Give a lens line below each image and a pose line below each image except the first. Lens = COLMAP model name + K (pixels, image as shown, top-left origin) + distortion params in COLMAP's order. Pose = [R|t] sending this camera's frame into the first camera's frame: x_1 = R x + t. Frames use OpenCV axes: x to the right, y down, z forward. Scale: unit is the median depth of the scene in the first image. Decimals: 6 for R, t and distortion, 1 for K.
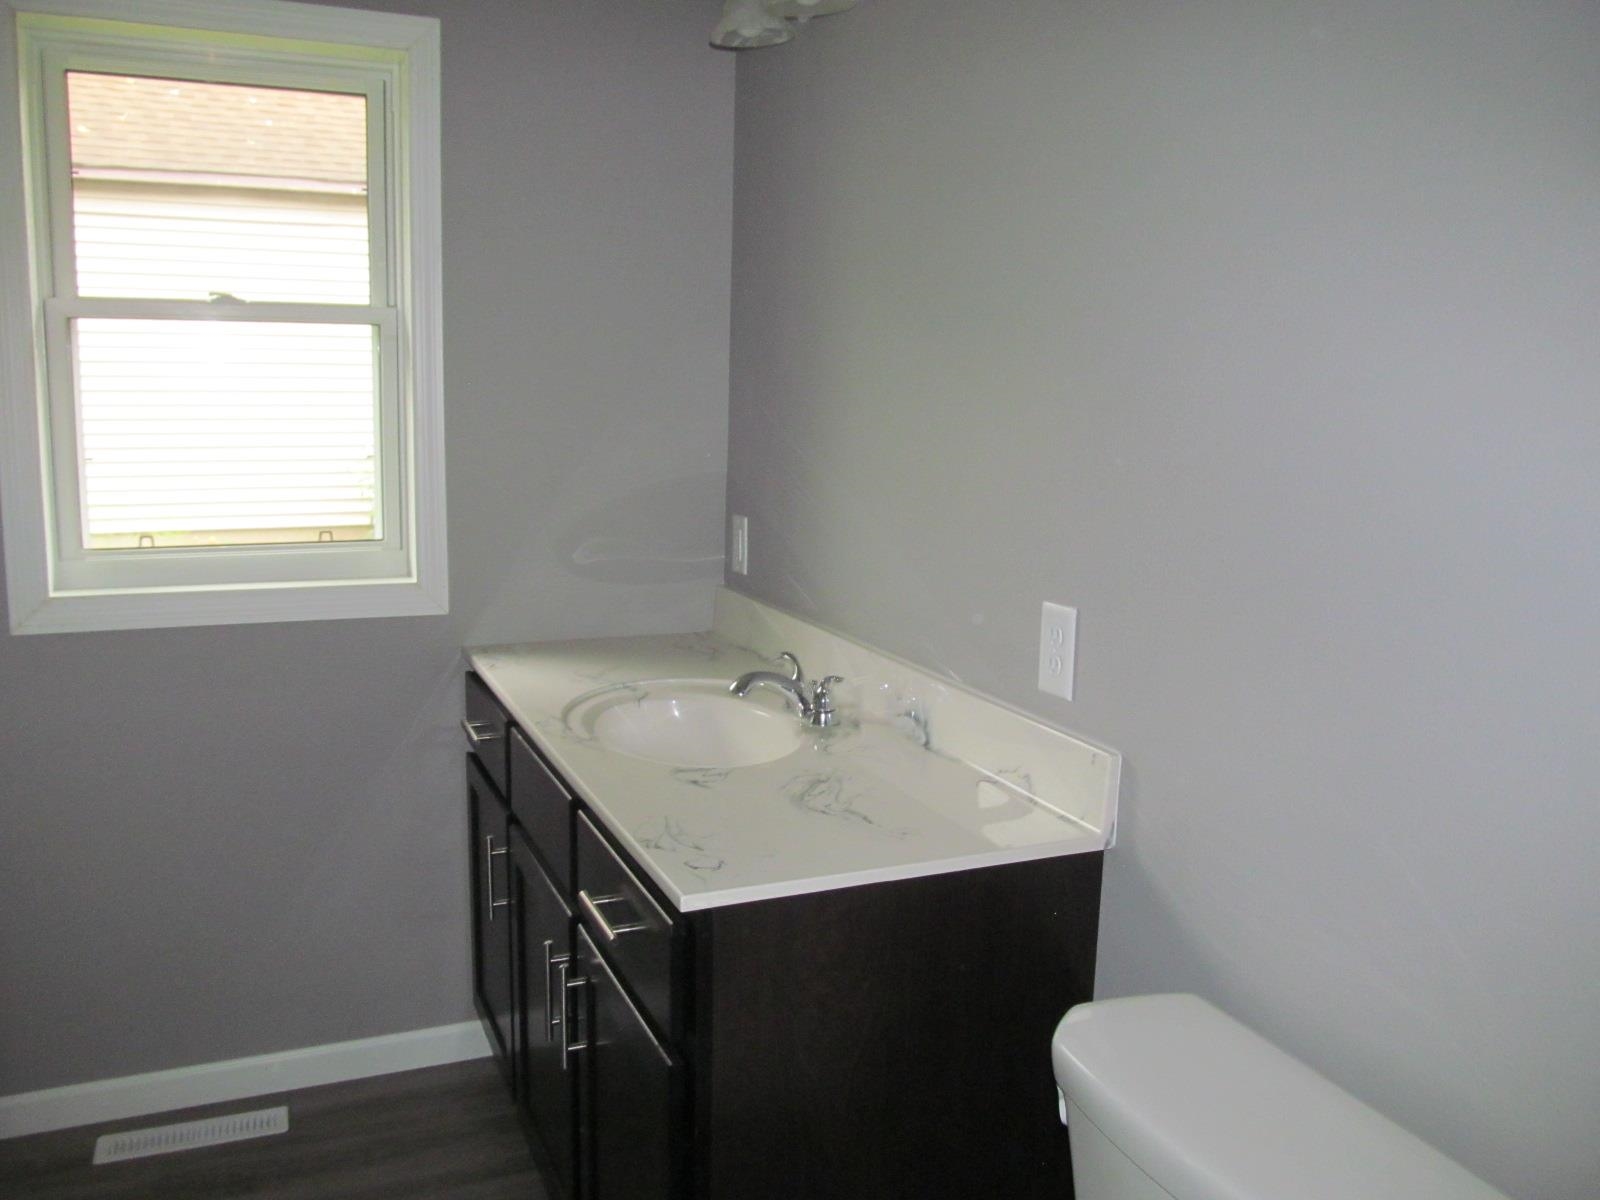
lens RADIAL K [[1310.9, 0, 800.0], [0, 1310.9, 600.0], [0, 0, 1]] dist [-0.076892, 0.012563]
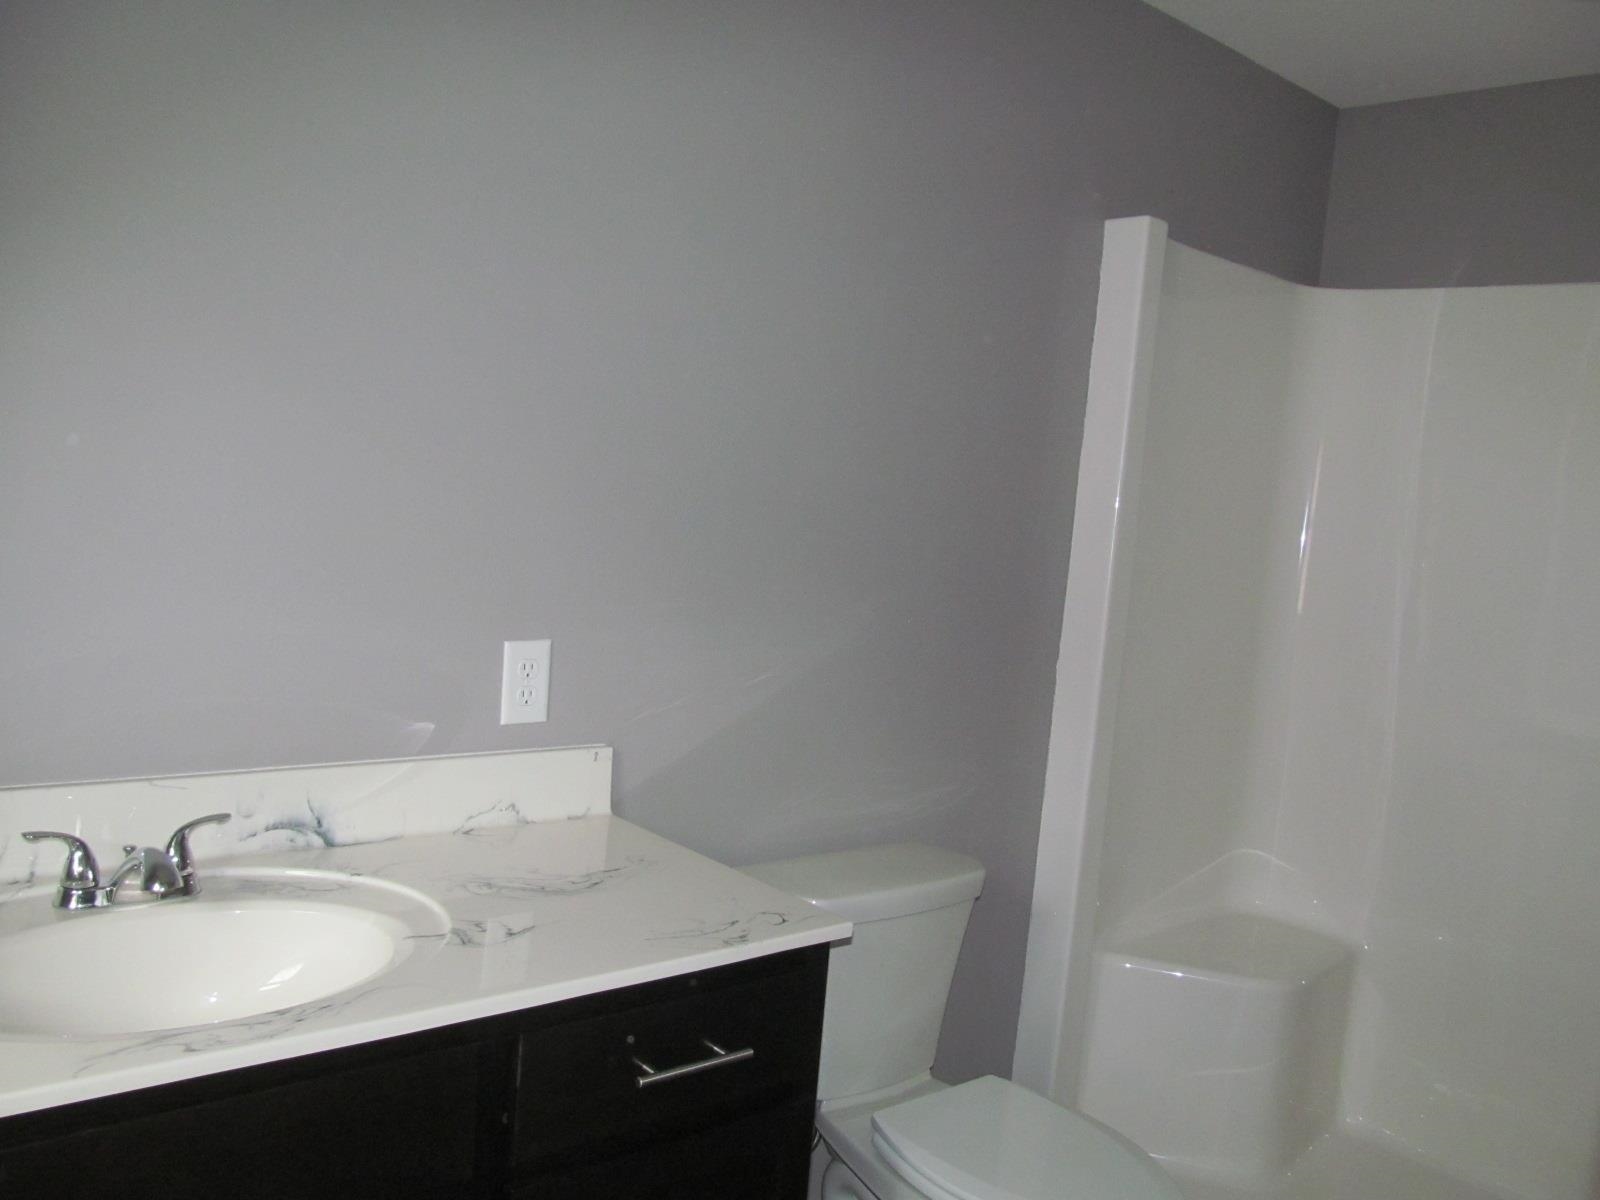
lens RADIAL K [[1310.9, 0, 800.0], [0, 1310.9, 600.0], [0, 0, 1]] dist [-0.076892, 0.012563]
pose [[-0.284983, -0.138762, 0.948436, -0.887658], [0.057883, 0.985169, 0.161528, -0.192497], [-0.956783, 0.100931, -0.272724, 1.035220]]
